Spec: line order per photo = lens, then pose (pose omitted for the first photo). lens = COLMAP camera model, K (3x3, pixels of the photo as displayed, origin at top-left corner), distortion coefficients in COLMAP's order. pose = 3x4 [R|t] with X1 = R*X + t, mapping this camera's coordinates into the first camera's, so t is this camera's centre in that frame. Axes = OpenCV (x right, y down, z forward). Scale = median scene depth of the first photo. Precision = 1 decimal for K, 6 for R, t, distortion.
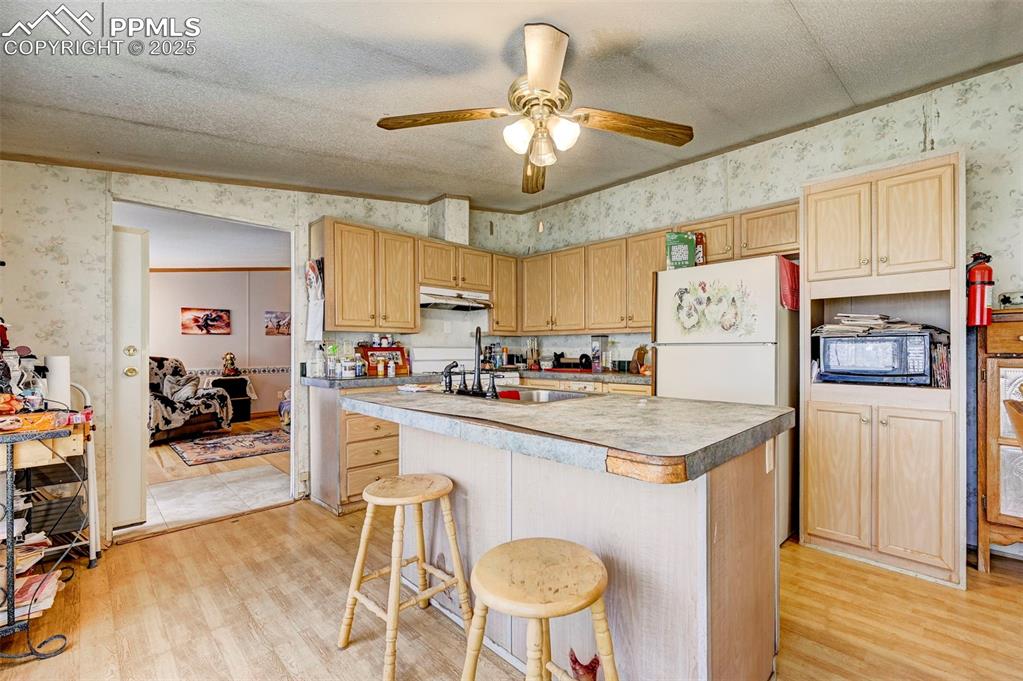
lens RADIAL K [[418.4, 0, 519.4], [0, 418.4, 346.3], [0, 0, 1]] dist [-0.003187, -0.000240]
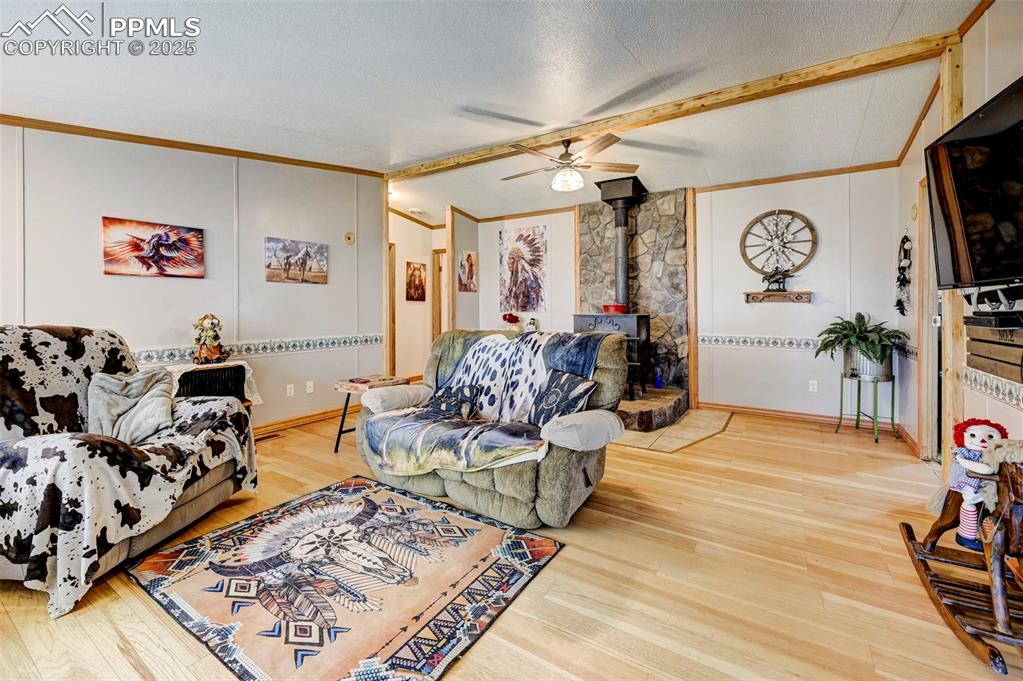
lens RADIAL K [[418.4, 0, 490.8], [0, 418.4, 311.2], [0, 0, 1]] dist [-0.003187, -0.000240]
pose [[0.981892, 0.003551, 0.189410, -0.462207], [-0.006448, 0.999871, 0.014682, 0.001737], [-0.189333, -0.015638, 0.981788, 0.453702]]
